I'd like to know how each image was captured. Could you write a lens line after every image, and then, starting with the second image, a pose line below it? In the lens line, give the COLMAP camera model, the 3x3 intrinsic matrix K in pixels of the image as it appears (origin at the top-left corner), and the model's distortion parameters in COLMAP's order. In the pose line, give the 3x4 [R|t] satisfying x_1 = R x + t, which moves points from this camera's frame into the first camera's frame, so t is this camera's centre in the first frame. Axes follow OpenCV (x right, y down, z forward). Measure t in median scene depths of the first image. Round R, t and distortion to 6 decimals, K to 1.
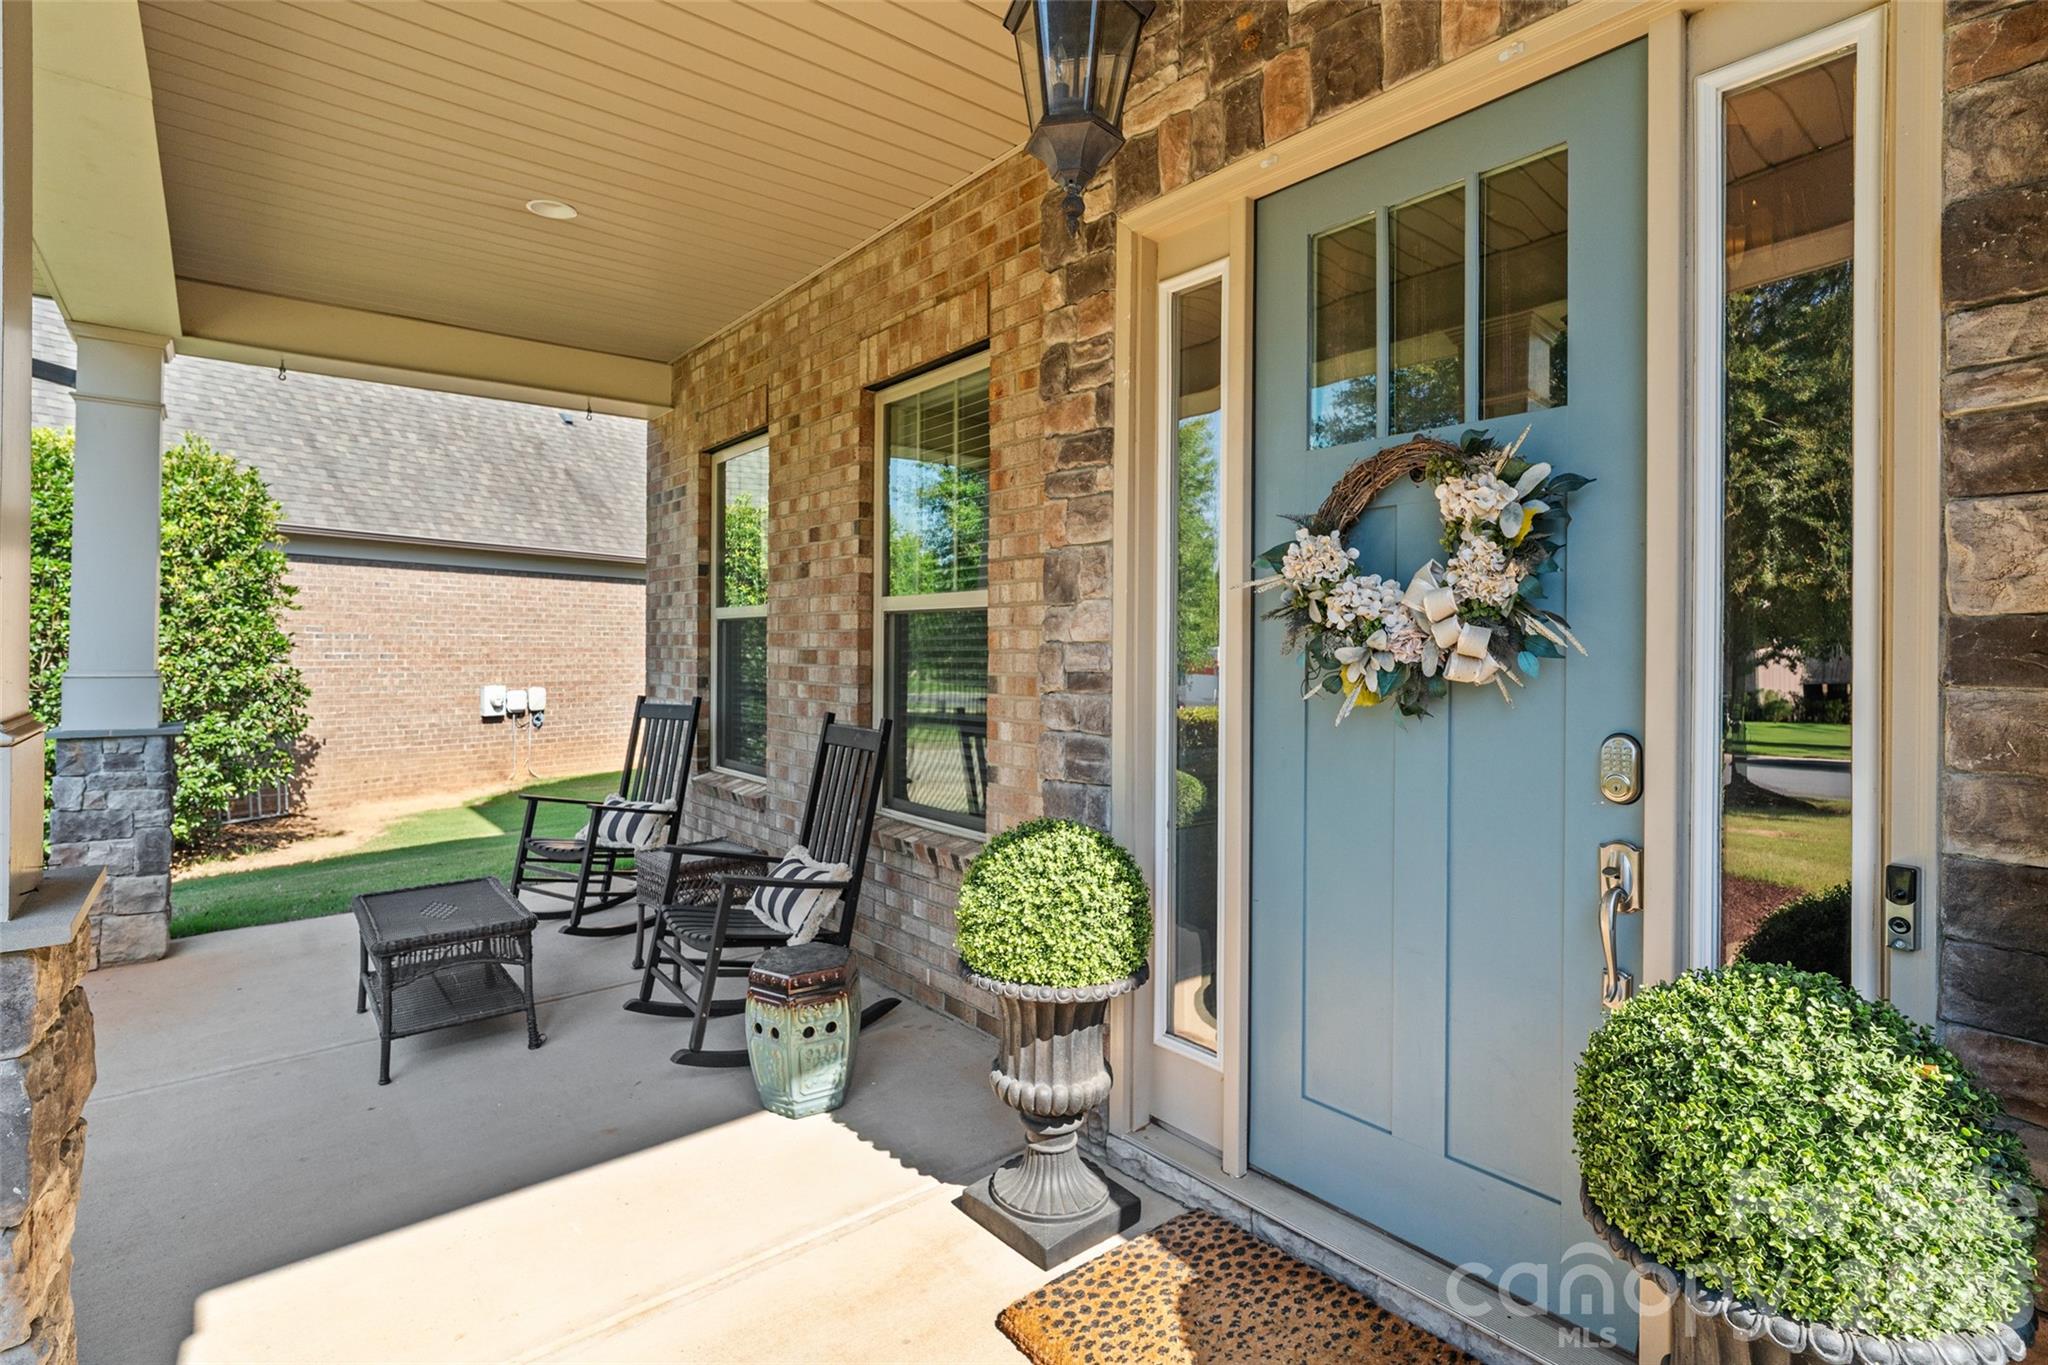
lens RADIAL K [[1000.7, 0, 1014.8], [0, 1000.7, 645.6], [0, 0, 1]] dist [-0.015342, 0.015821]
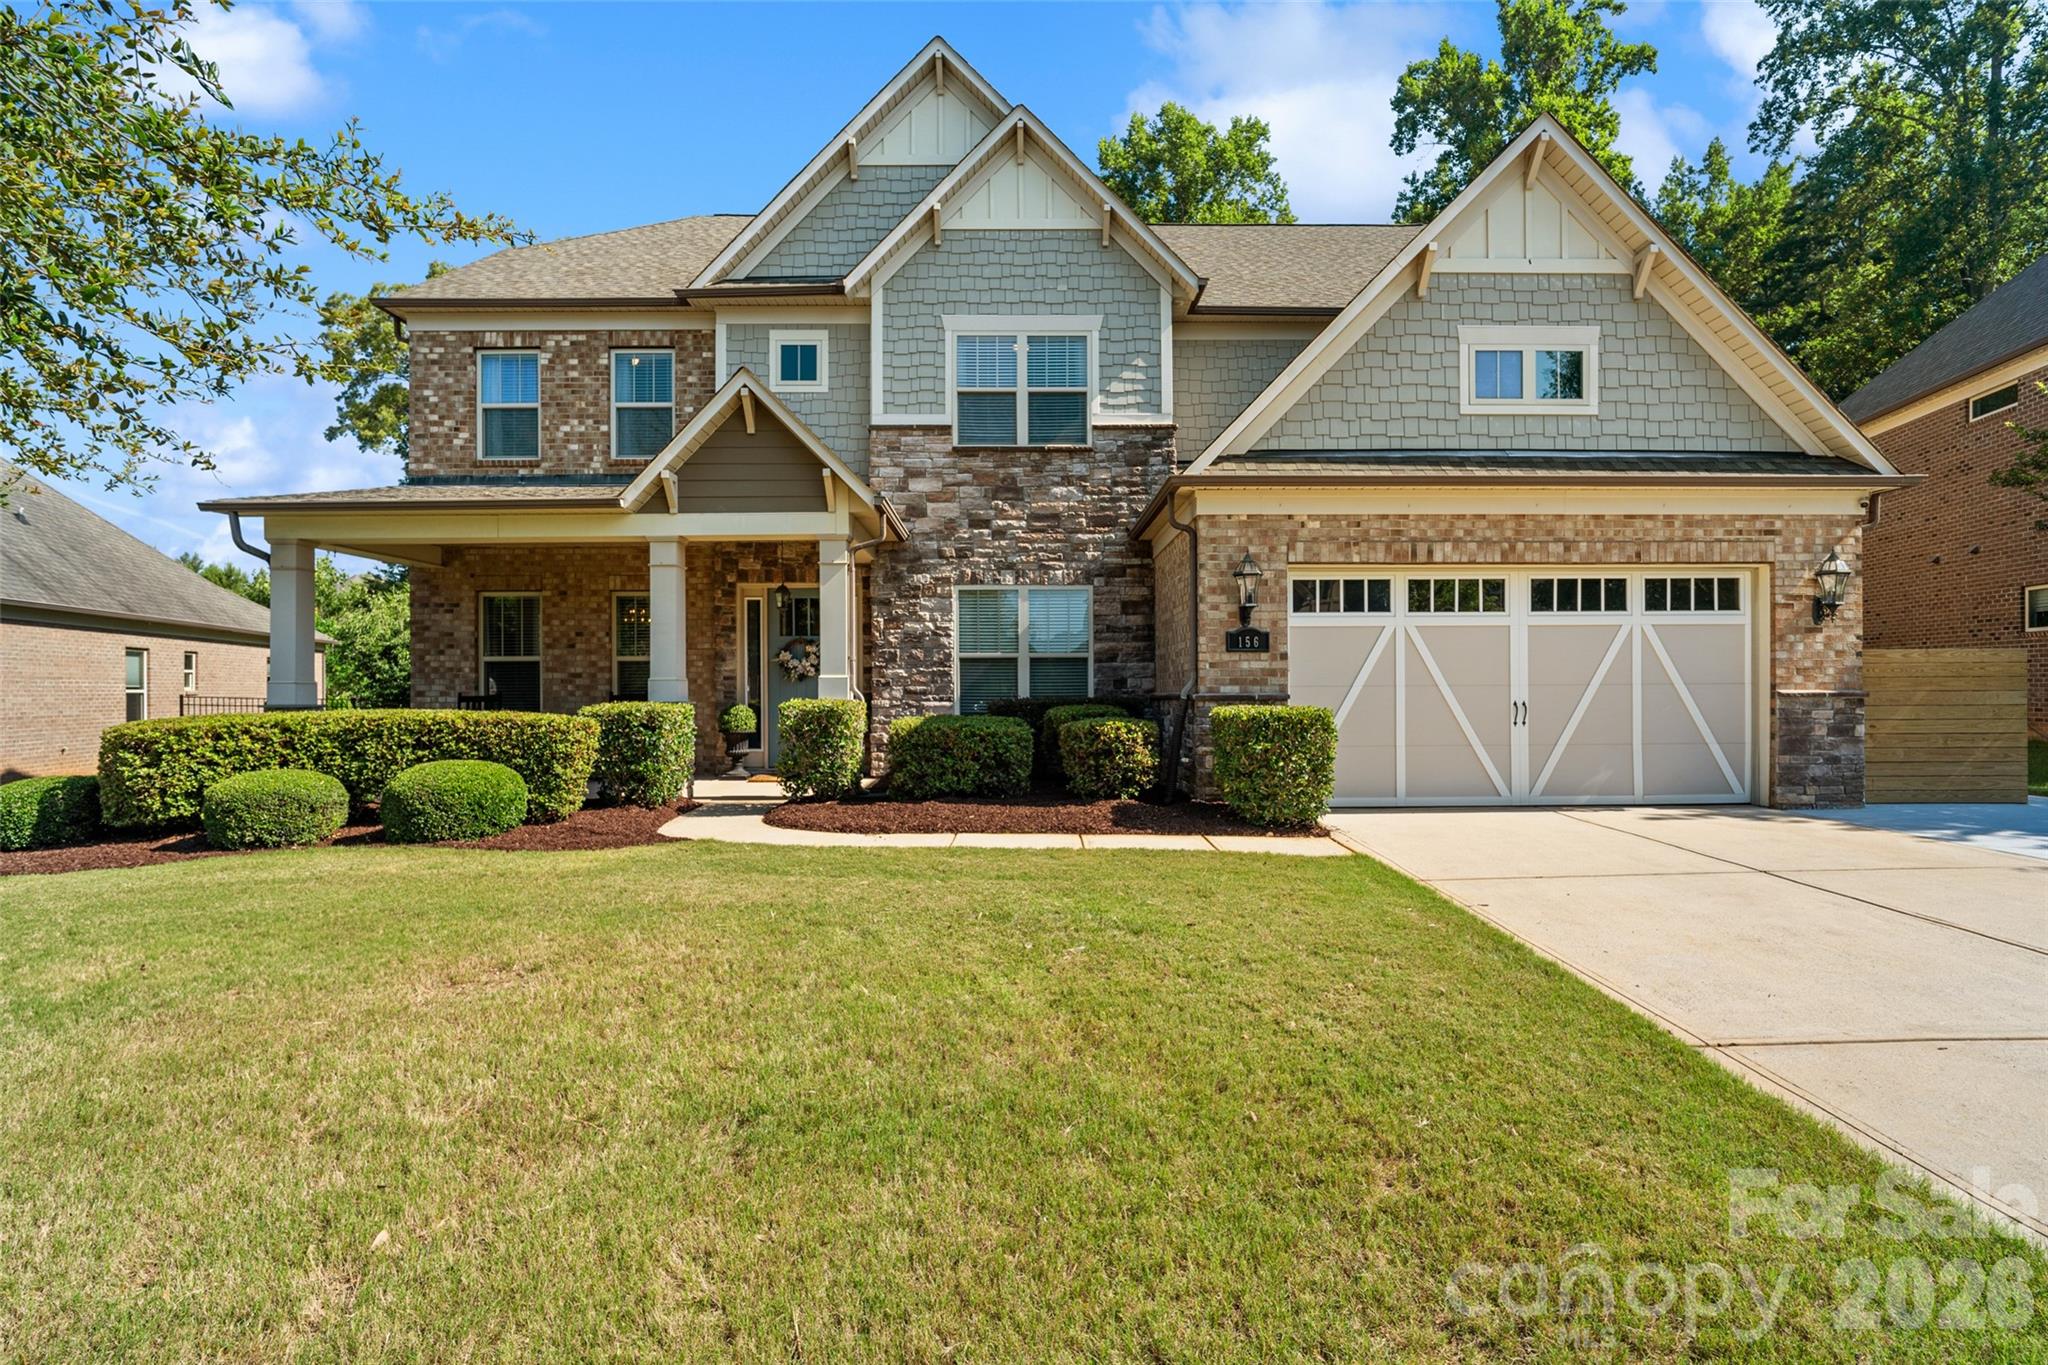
lens RADIAL K [[967.5, 0, 1023.3], [0, 967.5, 693.7], [0, 0, 1]] dist [-0.019102, 0.011961]
pose [[0.622525, -0.010650, 0.782527, -2.685575], [0.004693, 0.999940, 0.009876, 0.071098], [-0.782586, -0.002476, 0.622538, -2.992091]]
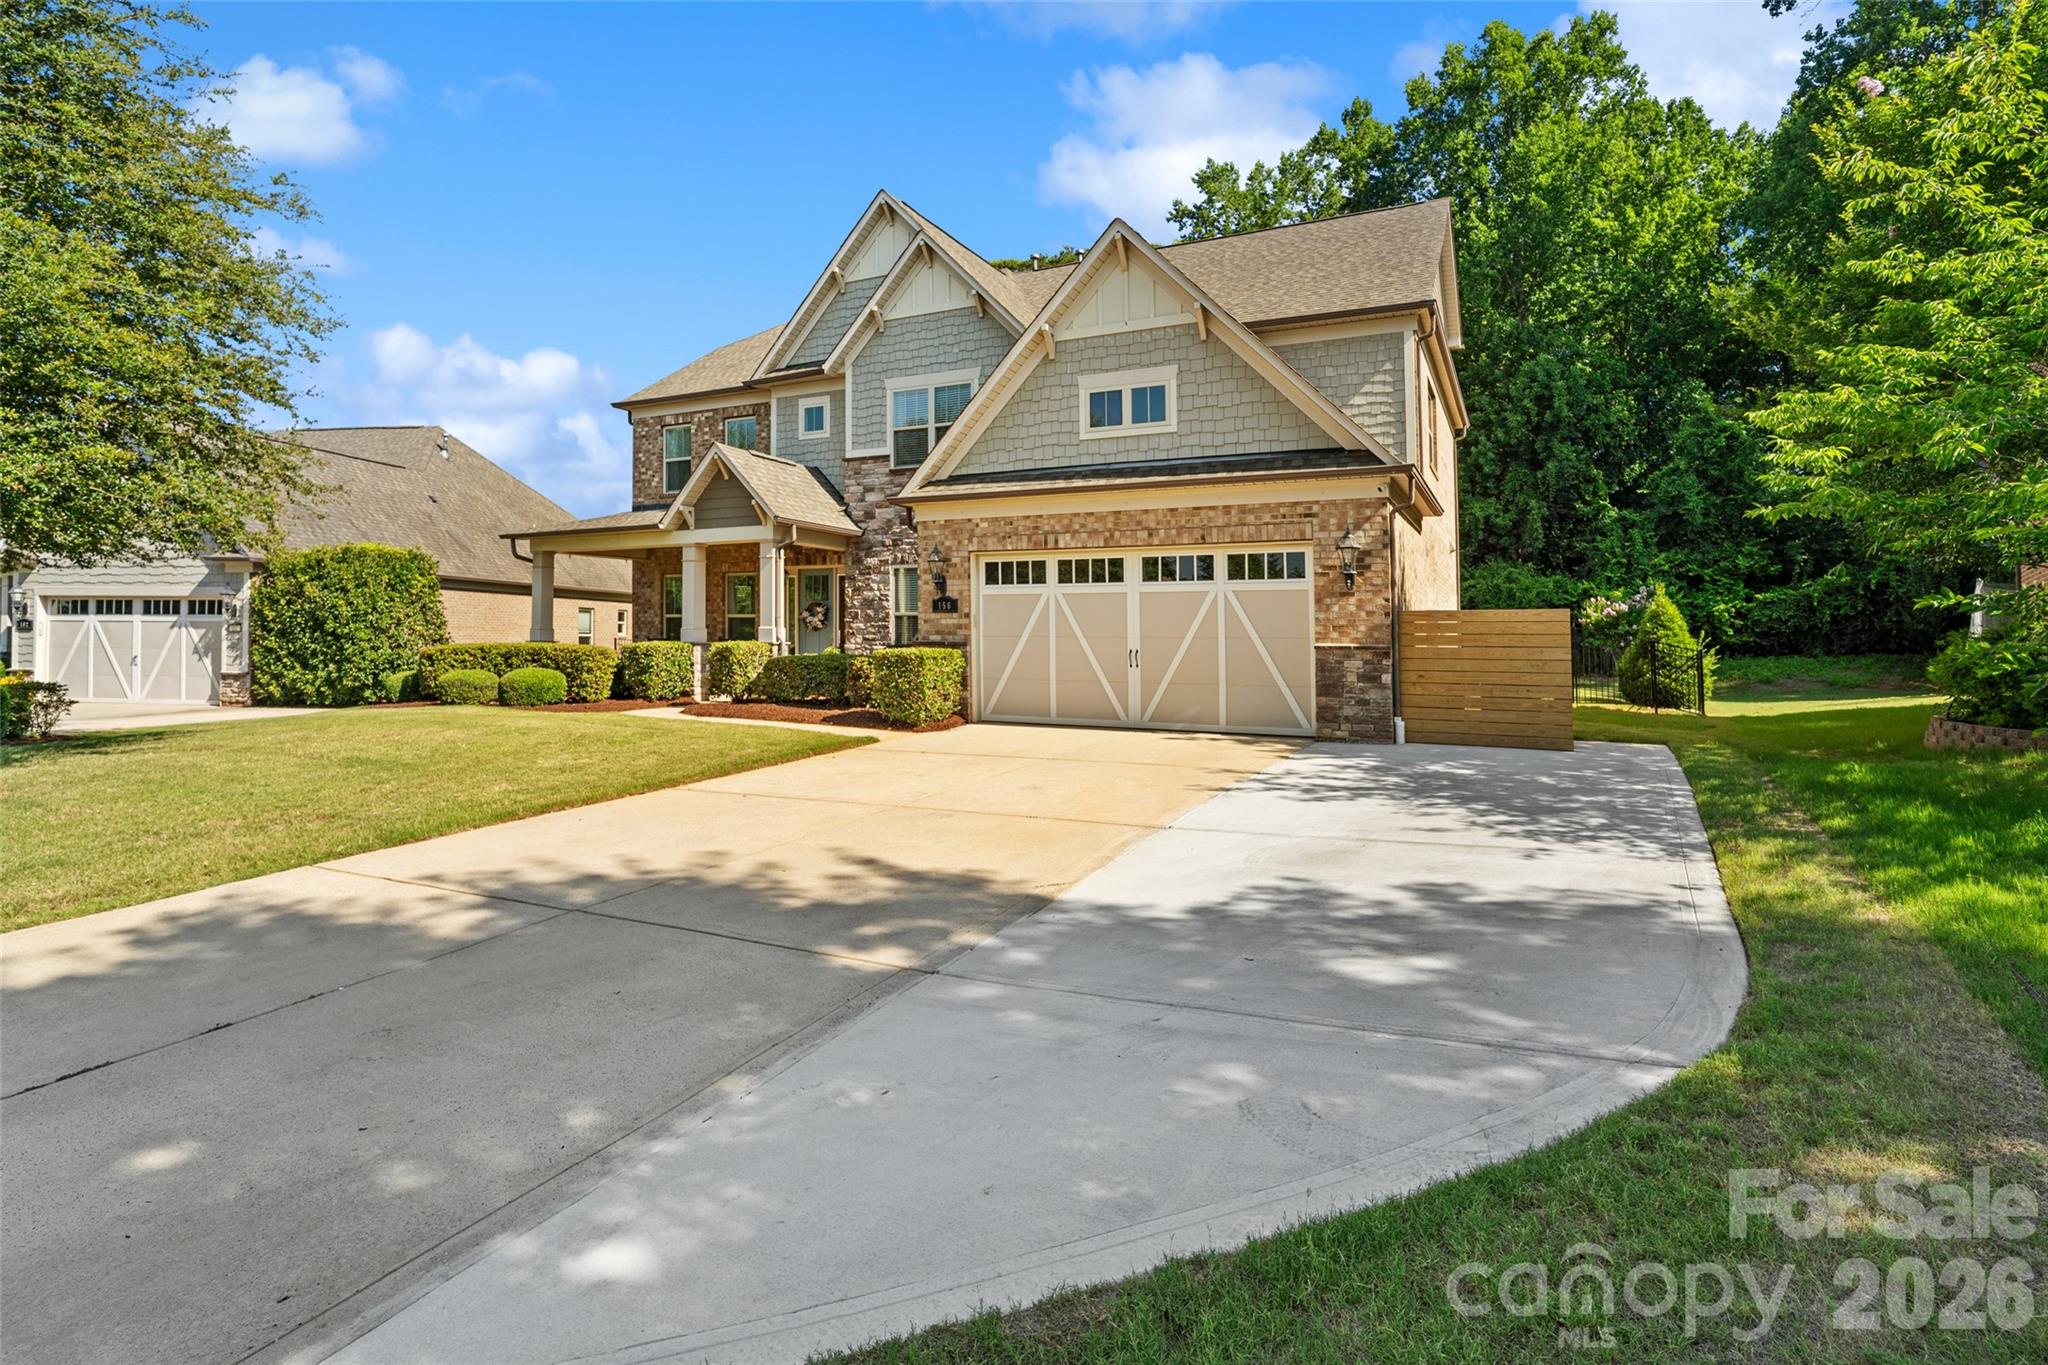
lens RADIAL K [[1008.1, 0, 1022.6], [0, 1008.1, 628.8], [0, 0, 1]] dist [-0.002878, -0.000007]
pose [[0.914176, 0.012371, 0.405129, -1.272706], [-0.008851, 0.999905, -0.010559, 0.098342], [-0.405221, 0.006067, 0.914199, -6.481029]]
